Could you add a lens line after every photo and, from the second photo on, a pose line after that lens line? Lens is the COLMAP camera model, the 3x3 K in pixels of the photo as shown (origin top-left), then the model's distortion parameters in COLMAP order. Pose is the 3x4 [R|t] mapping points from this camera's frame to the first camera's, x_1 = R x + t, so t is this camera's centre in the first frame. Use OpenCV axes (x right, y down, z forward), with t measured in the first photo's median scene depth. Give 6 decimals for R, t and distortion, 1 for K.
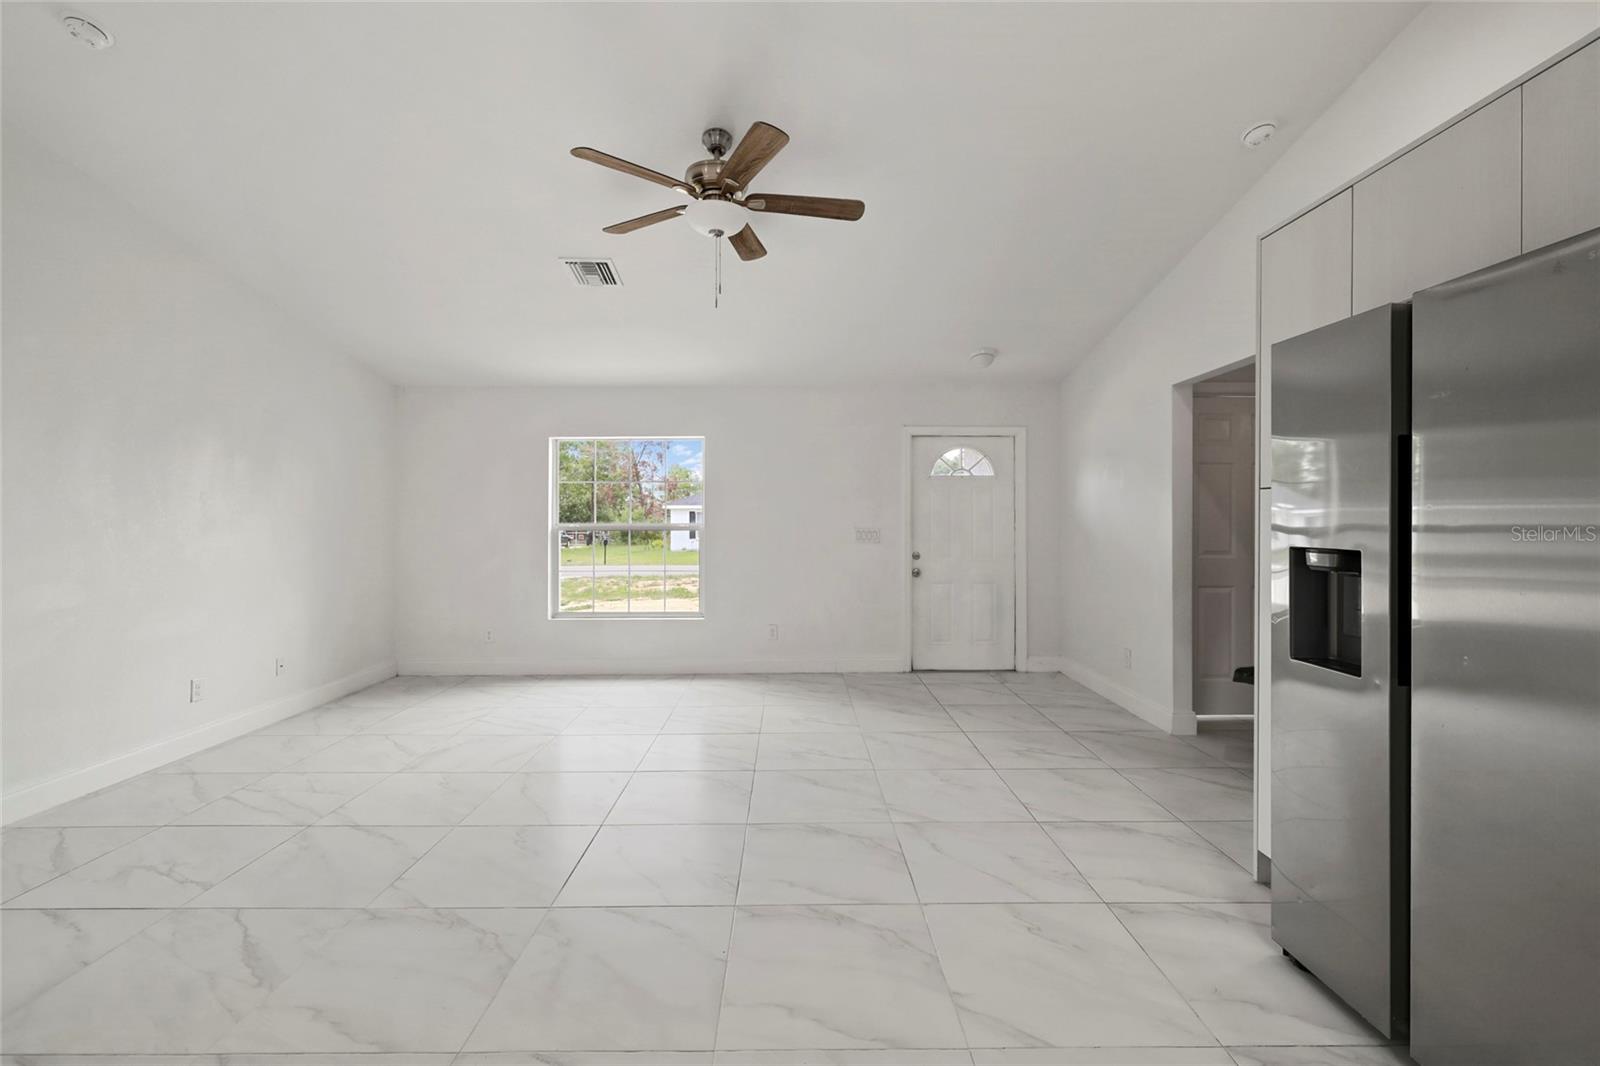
lens RADIAL K [[671.9, 0, 792.2], [0, 671.9, 519.4], [0, 0, 1]] dist [-0.002301, 0.000883]
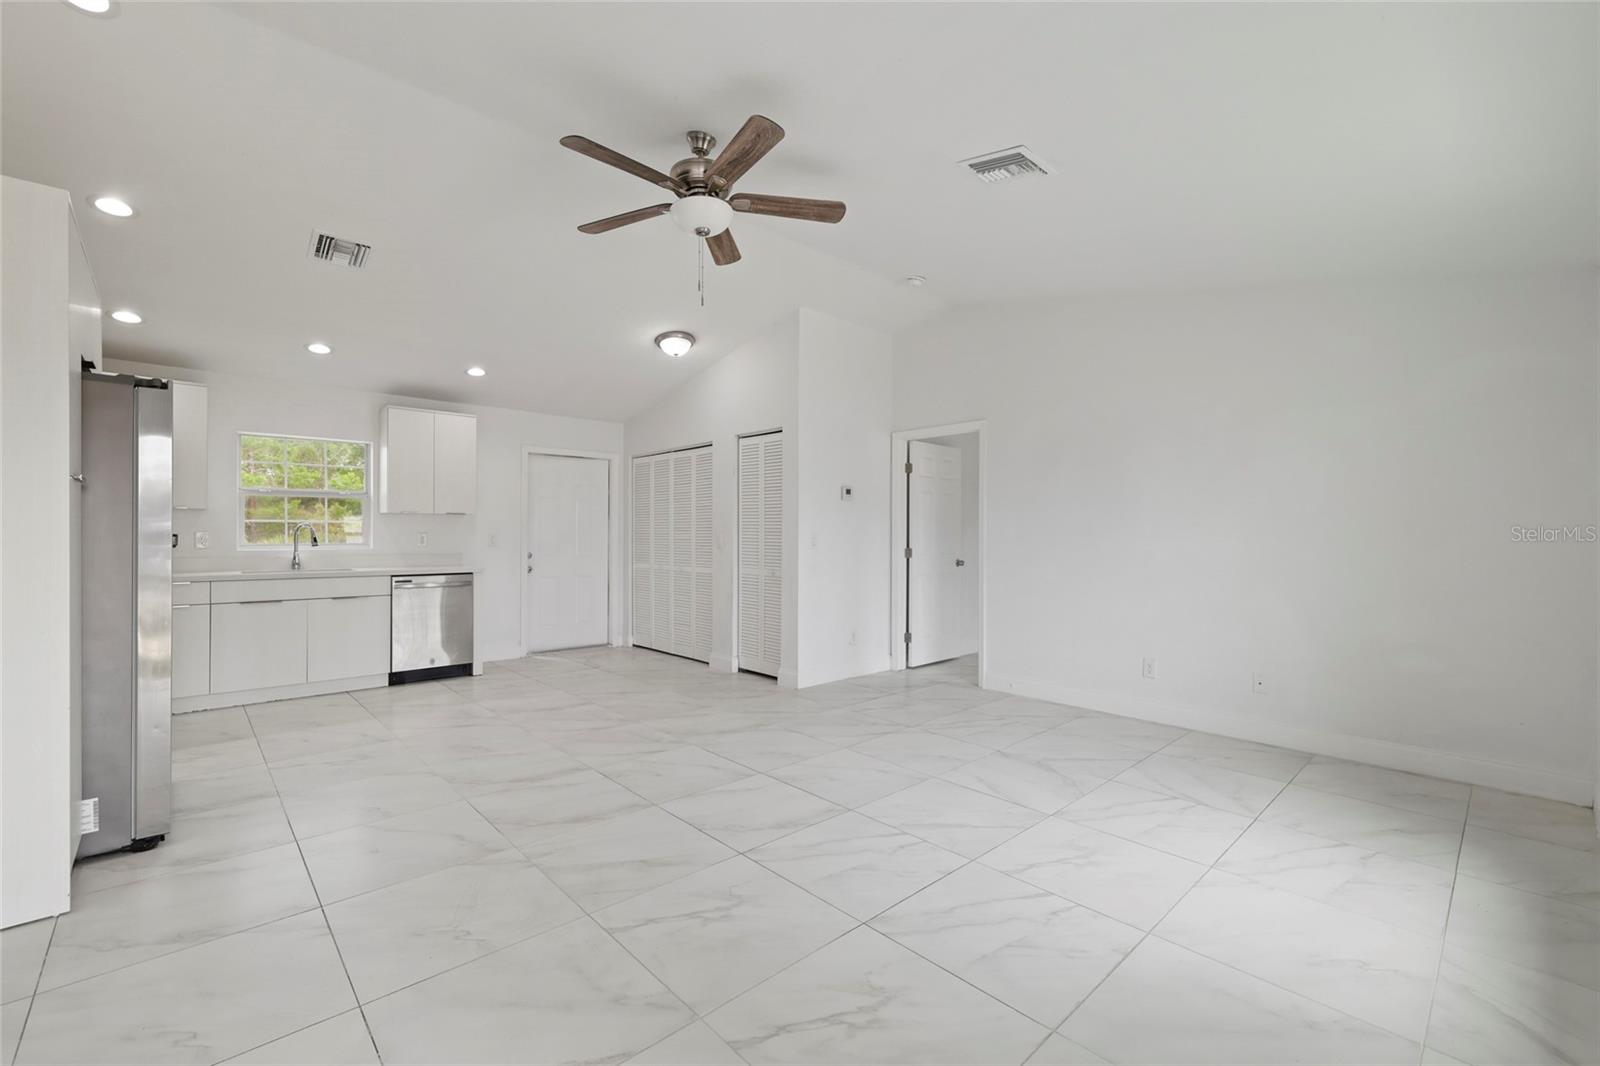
lens RADIAL K [[671.9, 0, 797.5], [0, 671.9, 531.4], [0, 0, 1]] dist [-0.002301, 0.000883]
pose [[-0.733651, -0.006389, -0.679496, 0.325293], [-0.000758, 0.999963, -0.008584, 0.021099], [0.679526, -0.005783, -0.733629, 1.280284]]
